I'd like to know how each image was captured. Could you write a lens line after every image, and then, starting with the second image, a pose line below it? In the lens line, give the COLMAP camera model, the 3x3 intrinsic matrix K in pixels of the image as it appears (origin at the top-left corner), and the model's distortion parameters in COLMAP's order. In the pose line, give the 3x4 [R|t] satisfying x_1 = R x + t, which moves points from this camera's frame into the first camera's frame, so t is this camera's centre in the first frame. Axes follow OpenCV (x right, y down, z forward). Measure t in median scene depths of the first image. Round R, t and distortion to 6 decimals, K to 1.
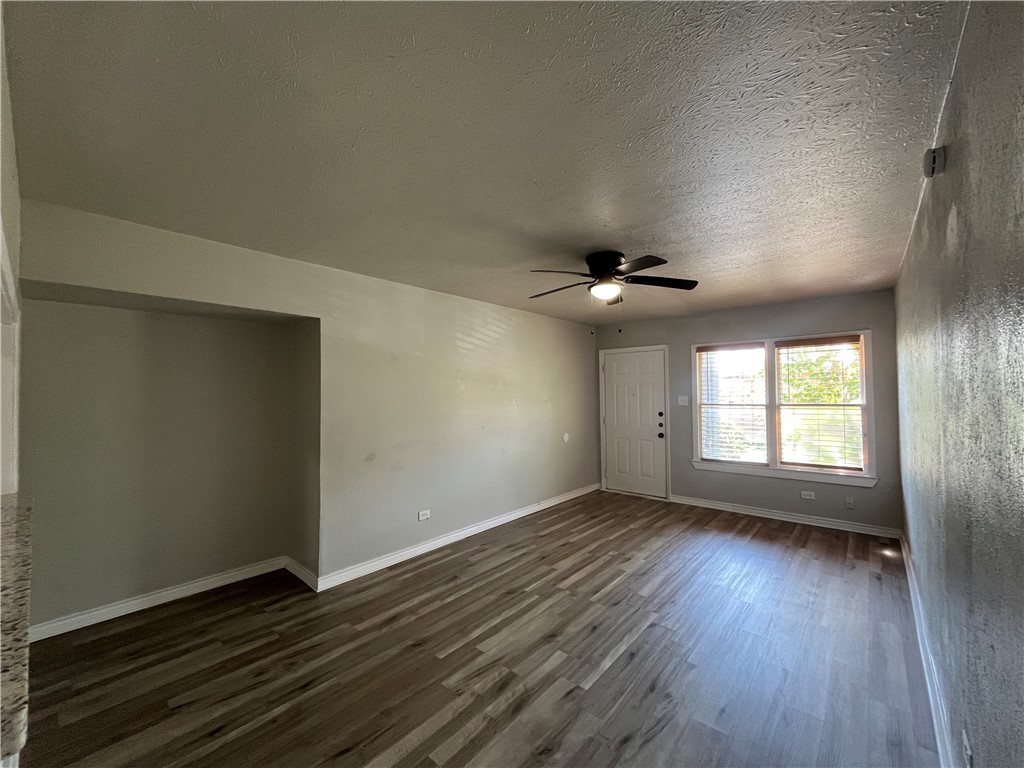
lens RADIAL K [[414.1, 0, 512.0], [0, 414.1, 384.0], [0, 0, 1]] dist [-0.000816, -0.000088]
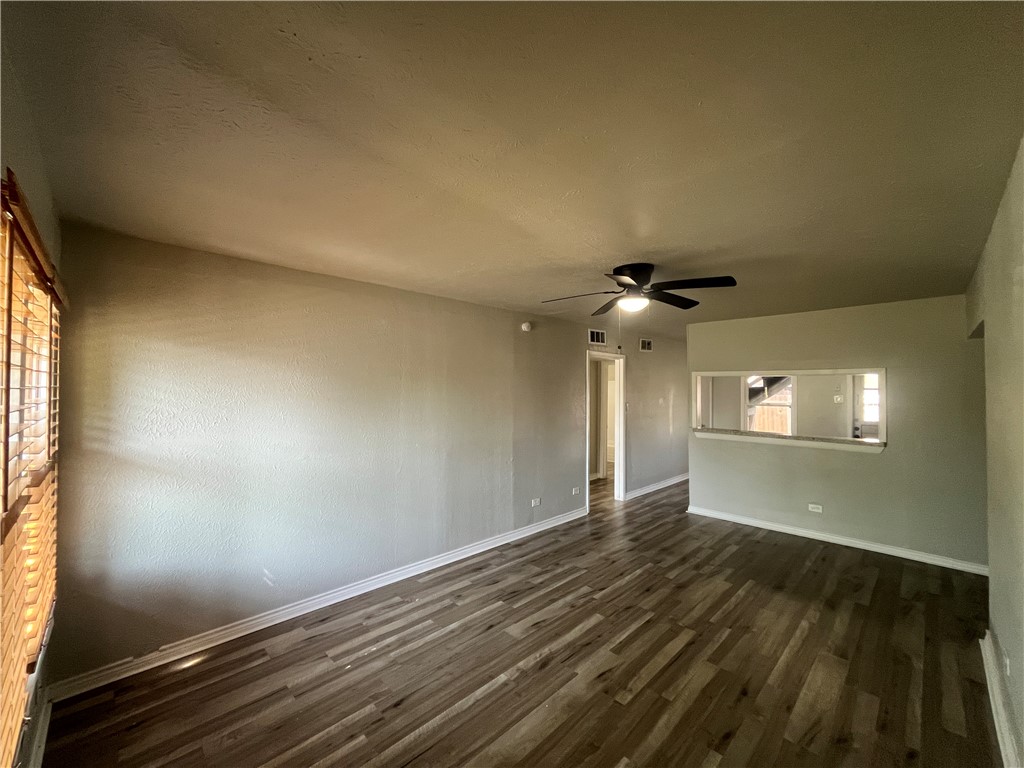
lens RADIAL K [[414.1, 0, 512.0], [0, 414.1, 384.0], [0, 0, 1]] dist [-0.000816, -0.000088]
pose [[-0.996612, 0.006409, 0.081991, 0.443091], [0.003362, 0.999300, -0.037256, -0.001369], [-0.082172, -0.036854, -0.995936, 2.030928]]
